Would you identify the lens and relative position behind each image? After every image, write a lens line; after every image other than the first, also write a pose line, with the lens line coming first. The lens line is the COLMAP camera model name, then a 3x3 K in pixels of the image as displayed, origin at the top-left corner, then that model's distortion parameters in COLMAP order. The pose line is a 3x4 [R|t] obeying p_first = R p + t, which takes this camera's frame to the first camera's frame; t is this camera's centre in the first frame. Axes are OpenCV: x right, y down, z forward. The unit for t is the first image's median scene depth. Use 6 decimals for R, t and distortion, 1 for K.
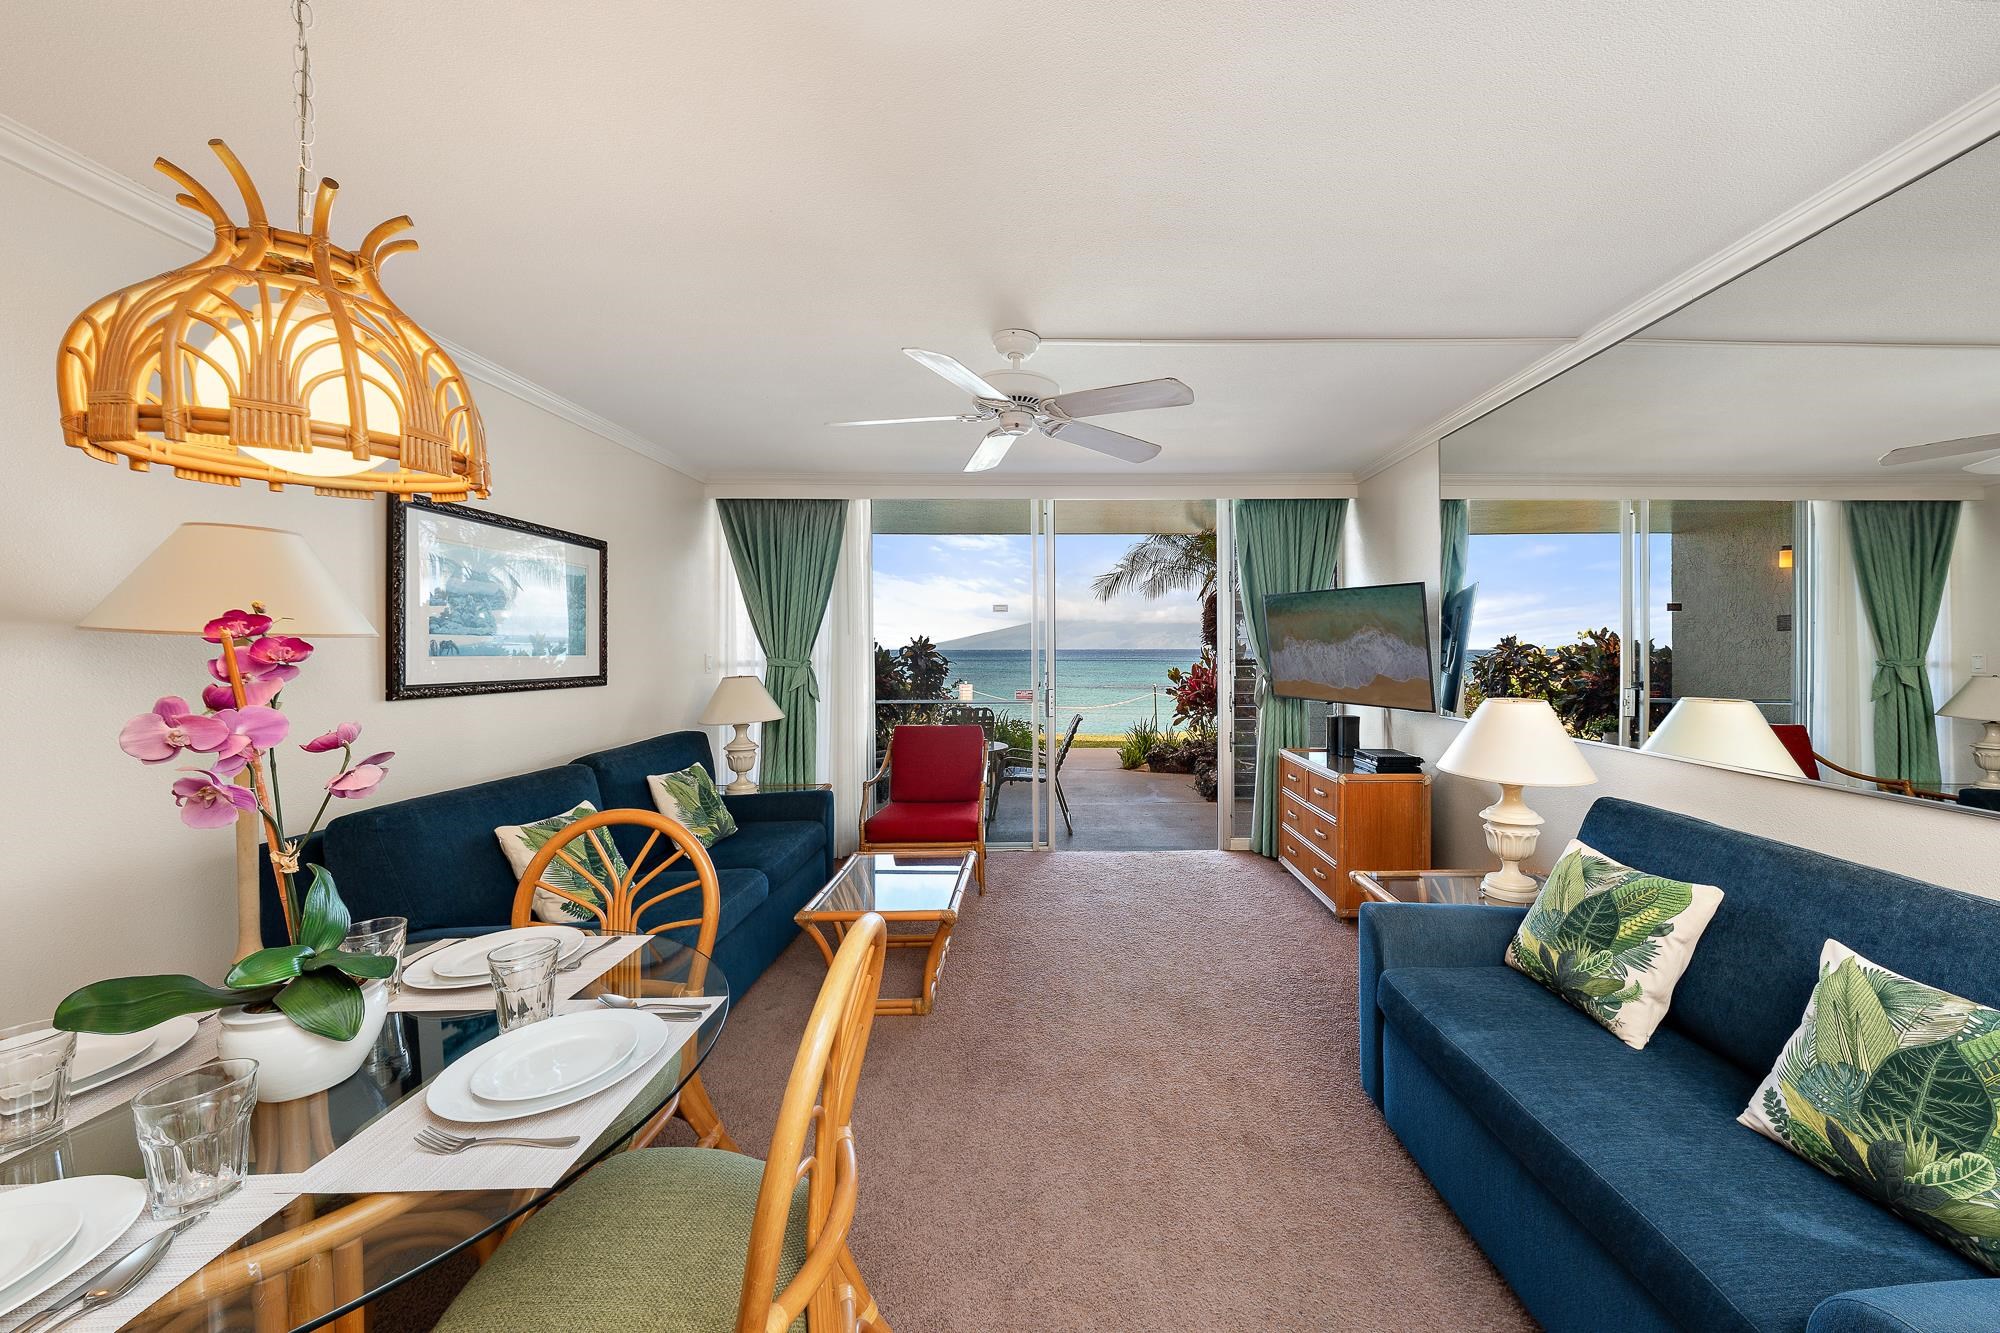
lens RADIAL K [[723.4, 0, 1077.6], [0, 723.4, 664.7], [0, 0, 1]] dist [-0.000826, -0.001595]
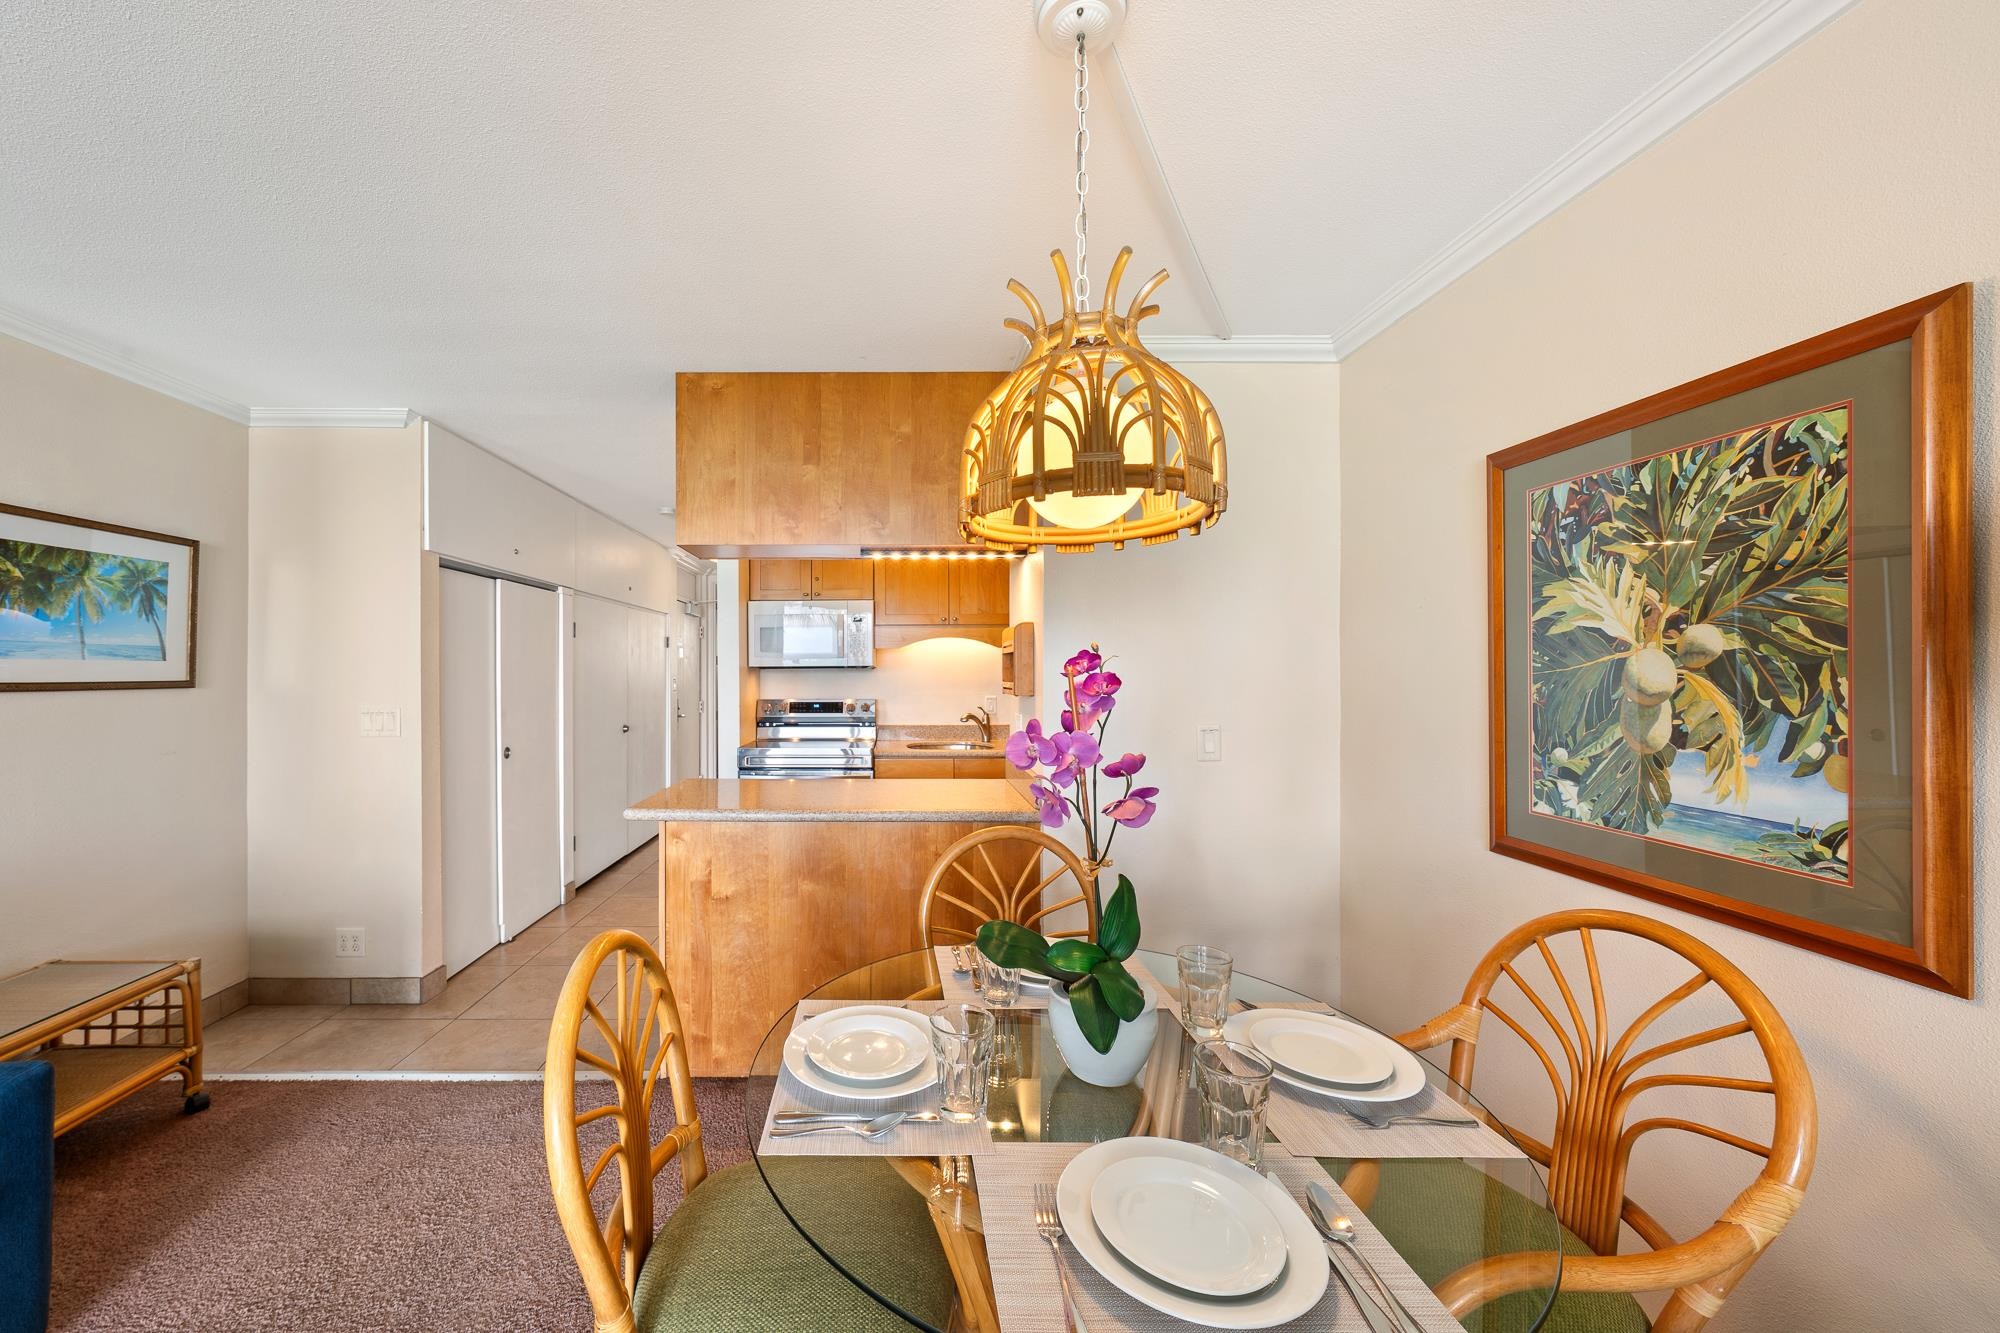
lens RADIAL K [[708.9, 0, 904.7], [0, 708.9, 674.5], [0, 0, 1]] dist [0.002149, -0.002038]
pose [[-0.999545, 0.004859, 0.029762, -0.220640], [0.005637, 0.999643, 0.026112, -0.018098], [-0.029625, 0.026268, -0.999216, 0.579686]]
